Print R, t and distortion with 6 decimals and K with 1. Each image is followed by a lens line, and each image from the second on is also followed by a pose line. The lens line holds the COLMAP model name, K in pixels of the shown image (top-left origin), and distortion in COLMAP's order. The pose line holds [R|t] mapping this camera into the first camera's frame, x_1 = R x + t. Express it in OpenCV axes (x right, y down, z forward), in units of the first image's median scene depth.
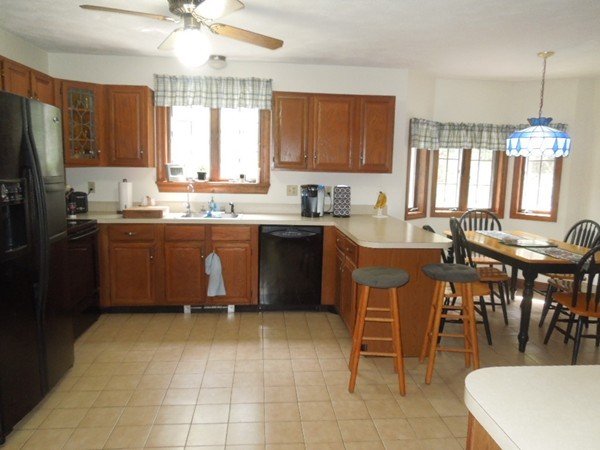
lens RADIAL K [[448.1, 0, 300.6], [0, 448.1, 225.2], [0, 0, 1]] dist [-0.022014, -0.007968]
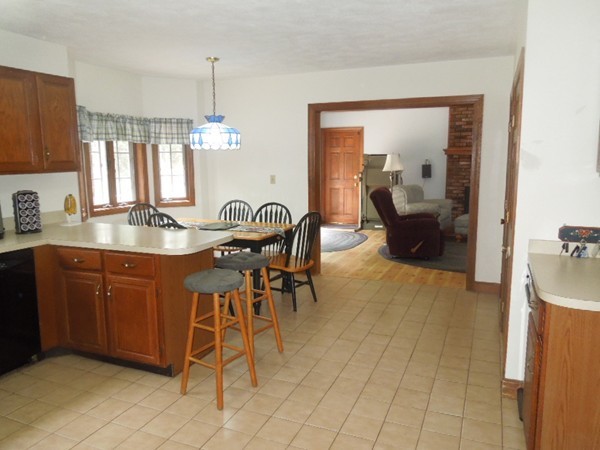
lens RADIAL K [[448.1, 0, 301.8], [0, 448.1, 225.8], [0, 0, 1]] dist [-0.022014, -0.007968]
pose [[0.466775, -0.158211, 0.870110, -0.356234], [0.129814, 0.985468, 0.109547, -0.053783], [-0.874797, 0.061819, 0.480530, 0.243351]]
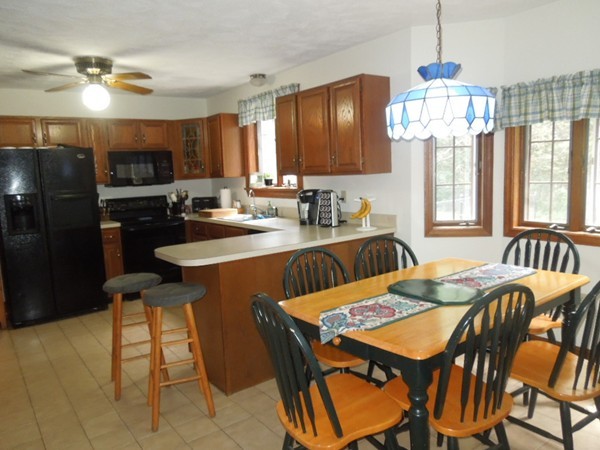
lens RADIAL K [[448.1, 0, 300.0], [0, 448.1, 224.6], [0, 0, 1]] dist [-0.022014, -0.007968]
pose [[0.516991, 0.058836, -0.853966, 0.831355], [-0.053028, 0.997920, 0.036651, -0.052103], [0.854347, 0.026336, 0.519036, 0.512566]]
